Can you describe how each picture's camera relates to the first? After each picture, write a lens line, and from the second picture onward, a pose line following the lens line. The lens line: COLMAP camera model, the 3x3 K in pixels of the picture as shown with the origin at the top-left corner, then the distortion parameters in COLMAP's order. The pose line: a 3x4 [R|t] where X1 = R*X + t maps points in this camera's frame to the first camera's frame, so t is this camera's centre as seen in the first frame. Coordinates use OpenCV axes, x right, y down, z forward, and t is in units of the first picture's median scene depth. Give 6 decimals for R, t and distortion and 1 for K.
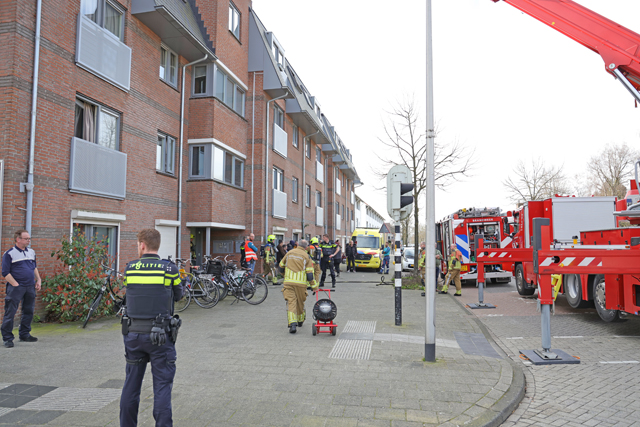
lens RADIAL K [[441.9, 0, 324.9], [0, 441.9, 215.5], [0, 0, 1]] dist [-0.097491, 0.065558]
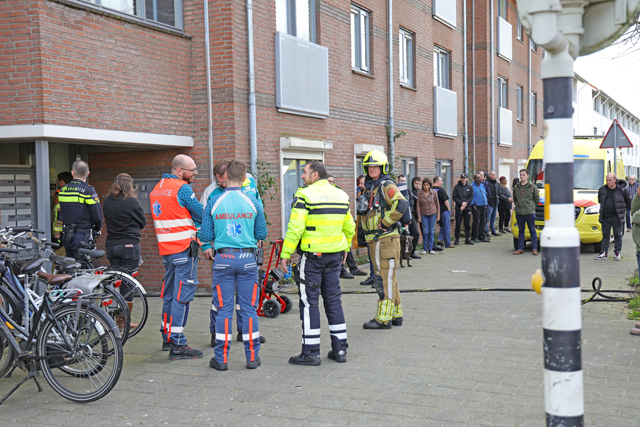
lens RADIAL K [[875.0, 0, 320.0], [0, 875.0, 213.5], [0, 0, 1]] dist [0.136822, 0.068546]
pose [[0.976672, -0.010439, -0.214482, 0.080516], [0.032088, 0.994698, 0.097705, 0.020591], [0.212325, -0.102308, 0.971829, 0.338185]]
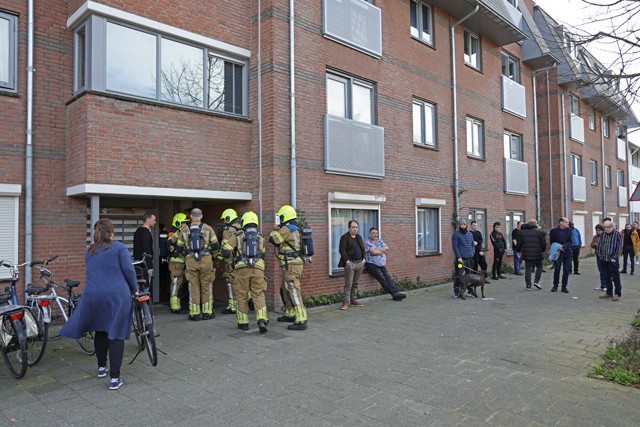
lens RADIAL K [[465.6, 0, 320.0], [0, 465.6, 213.5], [0, 0, 1]] dist [-0.092379, 0.089712]
pose [[0.827627, -0.027407, -0.560609, 0.183647], [0.047440, 0.998649, 0.021212, 0.042275], [0.559271, -0.044151, 0.827809, 0.658262]]
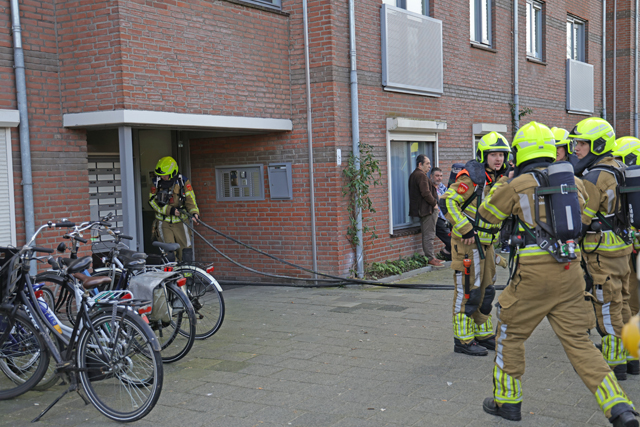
lens RADIAL K [[846.0, 0, 320.0], [0, 846.0, 213.5], [0, 0, 1]] dist [0.125497, 0.088459]
pose [[0.928587, -0.009843, -0.370984, 0.089004], [0.055333, 0.992146, 0.112177, 0.025043], [0.366966, -0.124694, 0.921839, 0.421431]]
